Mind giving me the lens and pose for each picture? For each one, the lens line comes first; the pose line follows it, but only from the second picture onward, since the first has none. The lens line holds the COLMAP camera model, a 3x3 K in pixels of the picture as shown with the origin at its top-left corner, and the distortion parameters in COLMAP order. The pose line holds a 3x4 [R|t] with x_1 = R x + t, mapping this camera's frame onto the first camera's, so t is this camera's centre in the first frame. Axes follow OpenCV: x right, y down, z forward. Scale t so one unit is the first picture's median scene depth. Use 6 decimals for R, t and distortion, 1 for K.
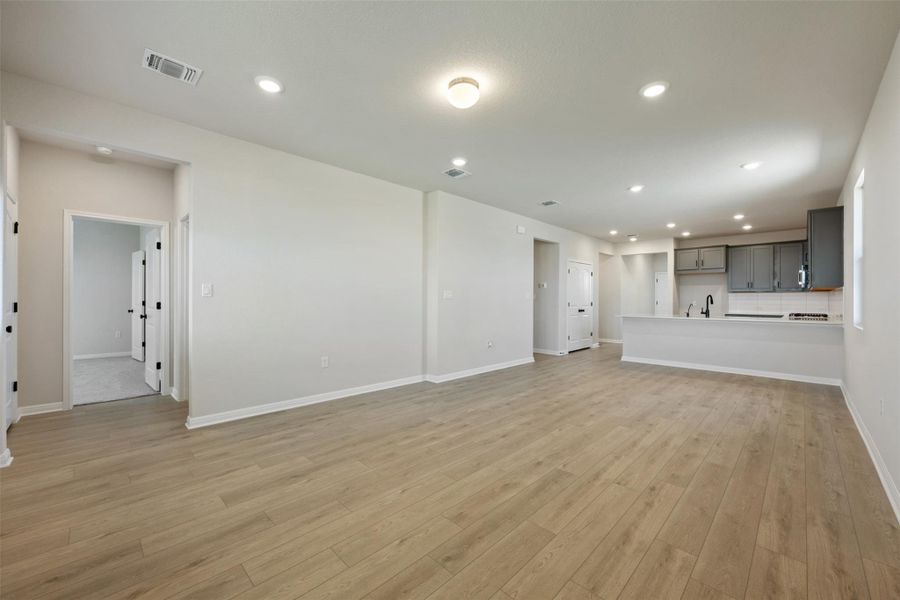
lens RADIAL K [[357.6, 0, 449.1], [0, 357.6, 303.1], [0, 0, 1]] dist [-0.001273, -0.000053]
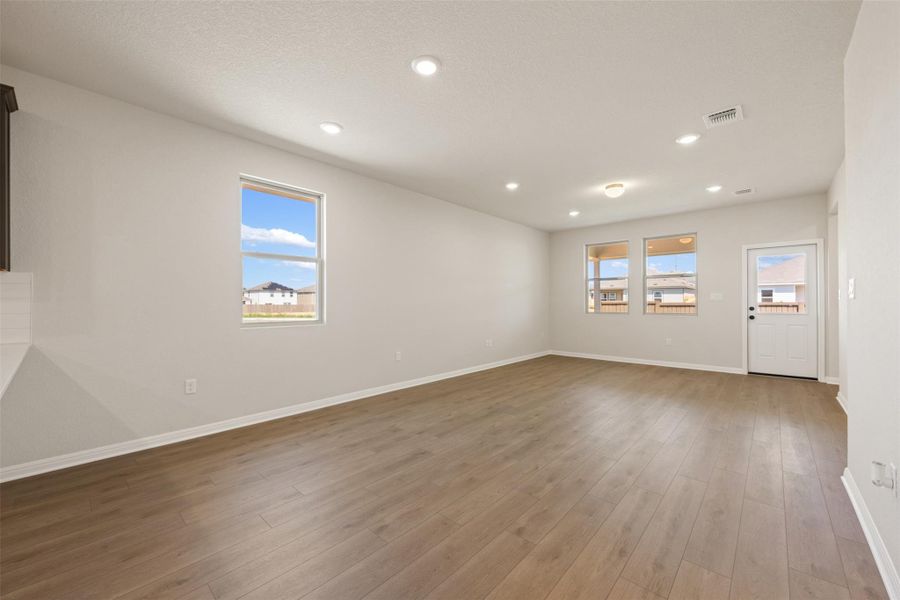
lens RADIAL K [[352.9, 0, 454.5], [0, 352.9, 303.0], [0, 0, 1]] dist [-0.002244, -0.000032]
pose [[-0.998697, -0.002588, -0.050974, 0.784758], [-0.003085, 0.999948, 0.009672, -0.013630], [0.050946, 0.009816, -0.998653, 2.277018]]
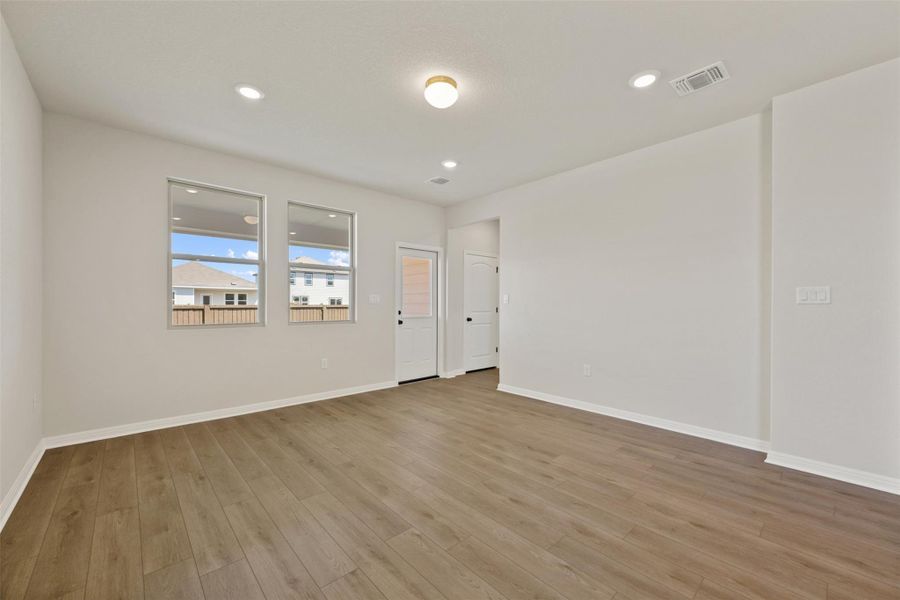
lens RADIAL K [[357.6, 0, 449.1], [0, 357.6, 303.1], [0, 0, 1]] dist [-0.001273, -0.000053]
pose [[-0.053922, -0.011690, -0.998477, 0.833095], [-0.013065, 0.999854, -0.011000, -0.001148], [0.998460, 0.012452, -0.054067, 0.880643]]
